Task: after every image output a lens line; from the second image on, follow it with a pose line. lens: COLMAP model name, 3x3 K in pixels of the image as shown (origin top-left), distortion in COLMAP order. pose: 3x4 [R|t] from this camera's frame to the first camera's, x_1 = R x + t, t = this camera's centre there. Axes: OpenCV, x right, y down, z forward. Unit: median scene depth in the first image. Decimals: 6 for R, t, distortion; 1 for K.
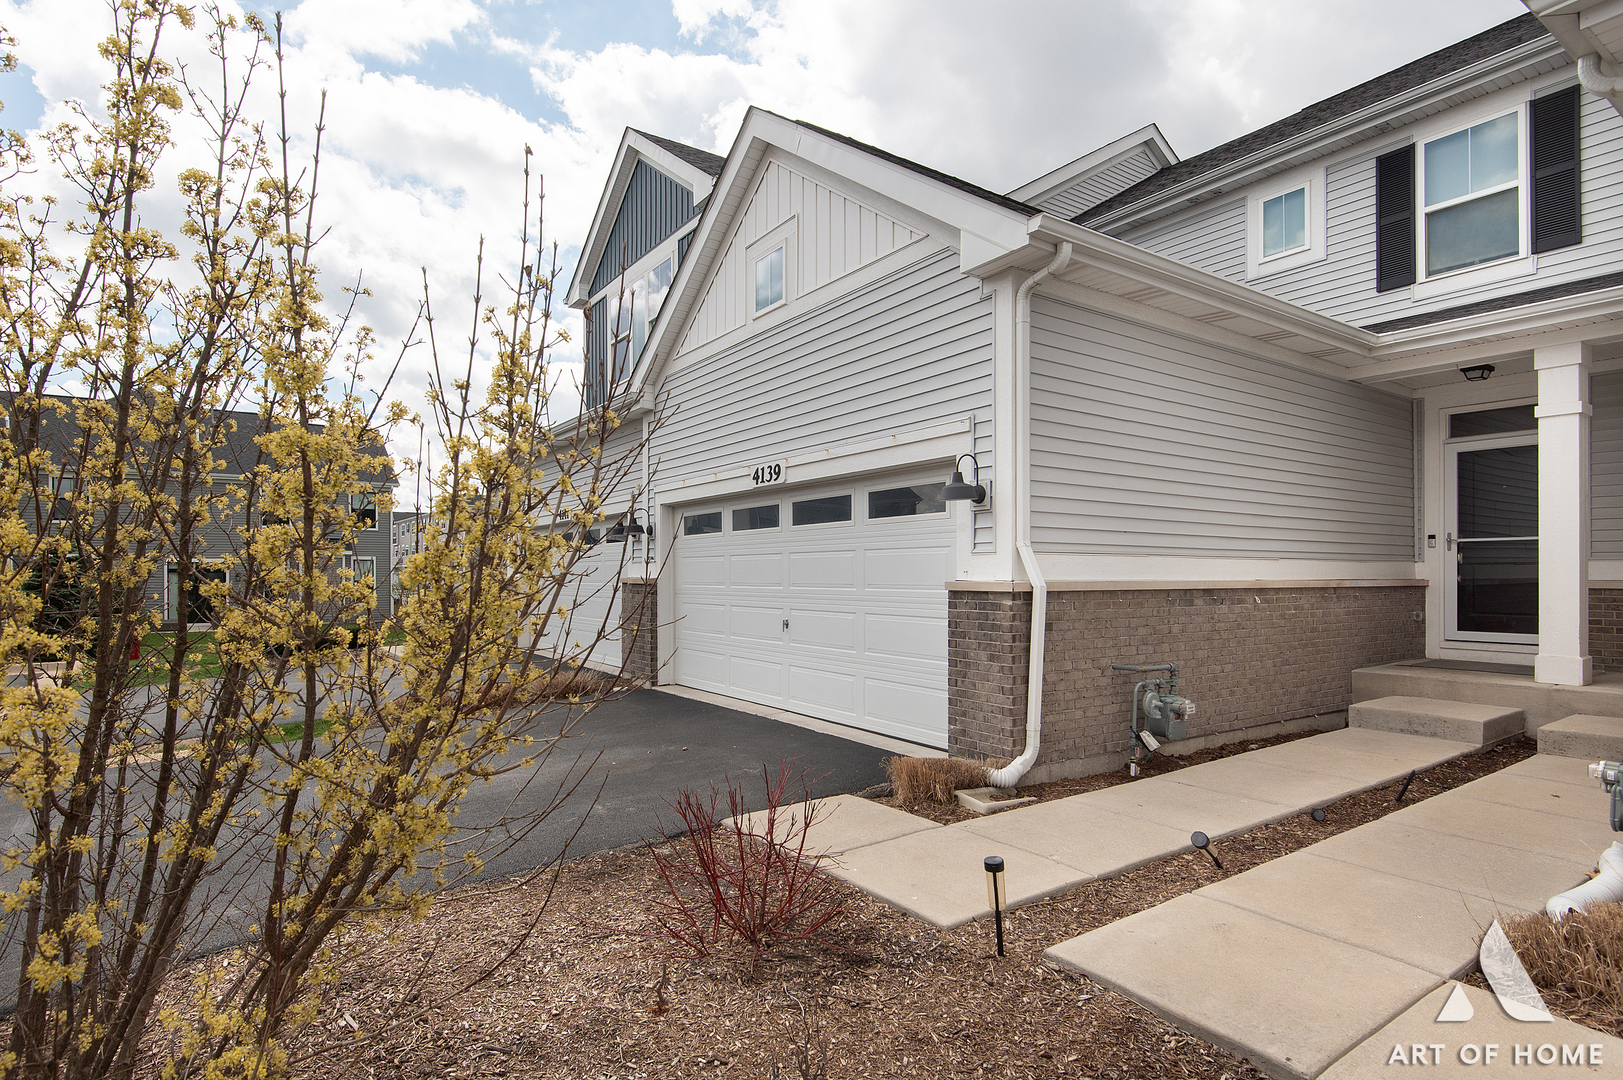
lens RADIAL K [[830.8, 0, 805.5], [0, 830.8, 569.0], [0, 0, 1]] dist [0.000444, -0.000308]
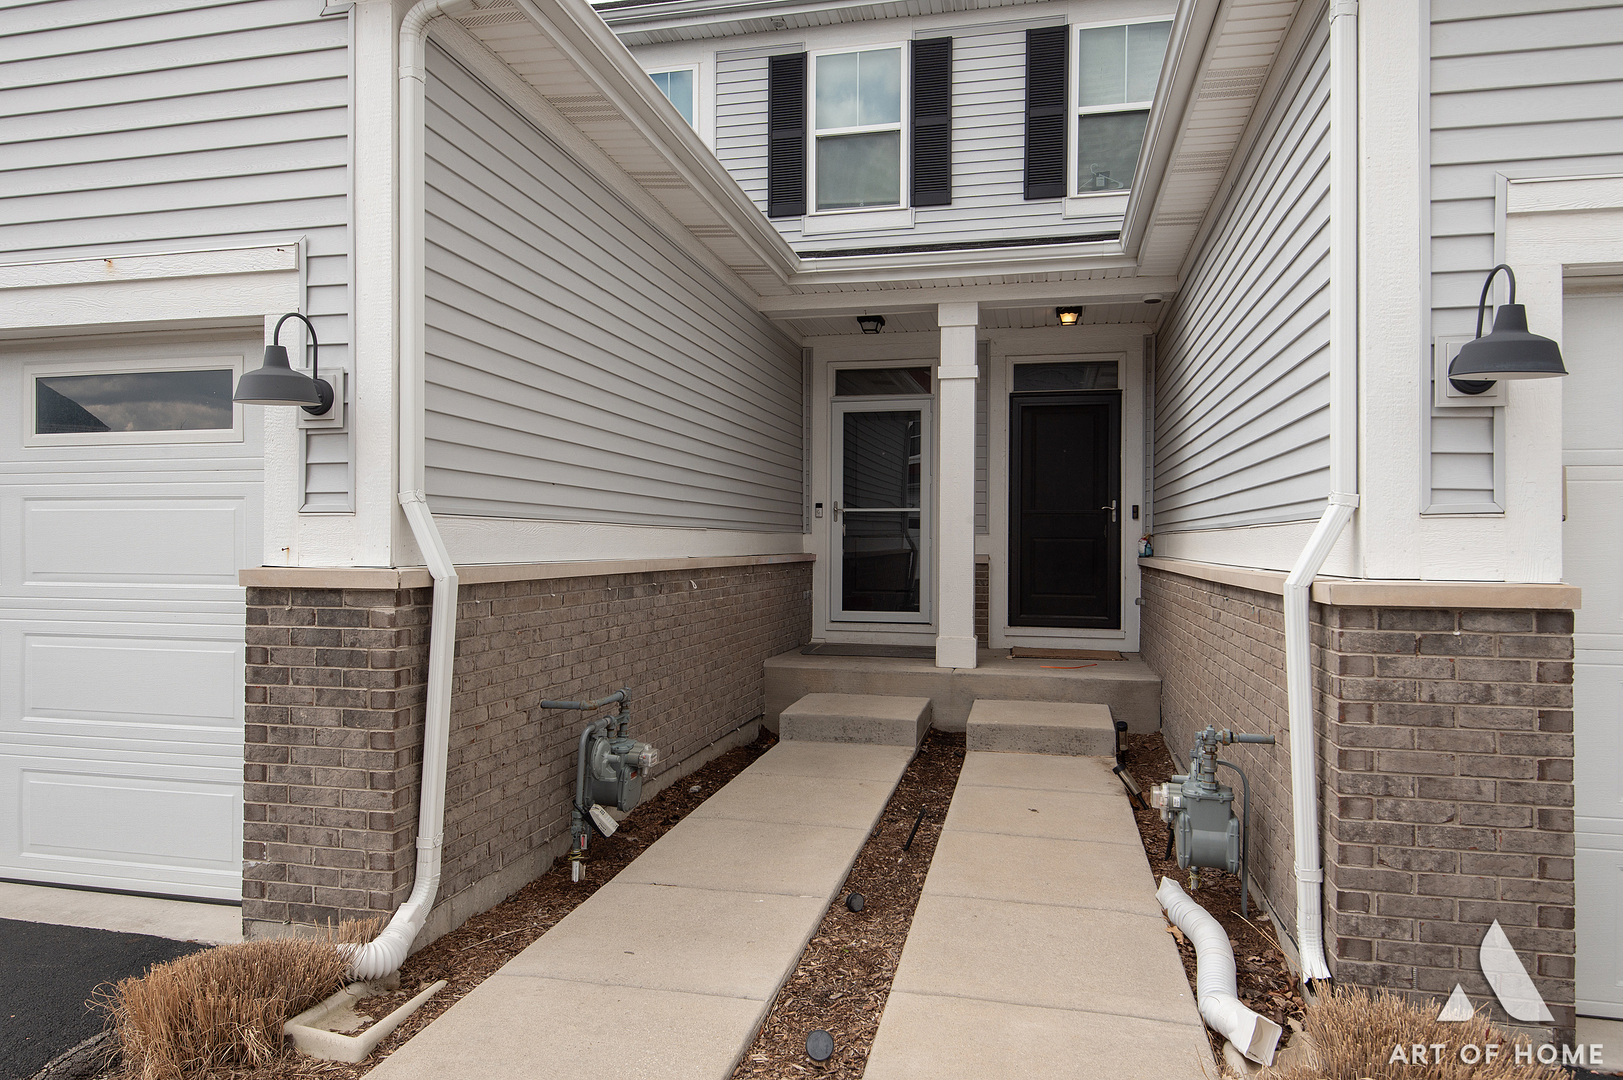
lens RADIAL K [[1041.9, 0, 811.5], [0, 1041.9, 540.0], [0, 0, 1]] dist [0.033105, -0.035392]
pose [[0.739347, 0.005807, 0.673299, 0.000901], [-0.009231, 0.999956, 0.001512, -0.005847], [-0.673261, -0.007333, 0.739369, 0.306050]]
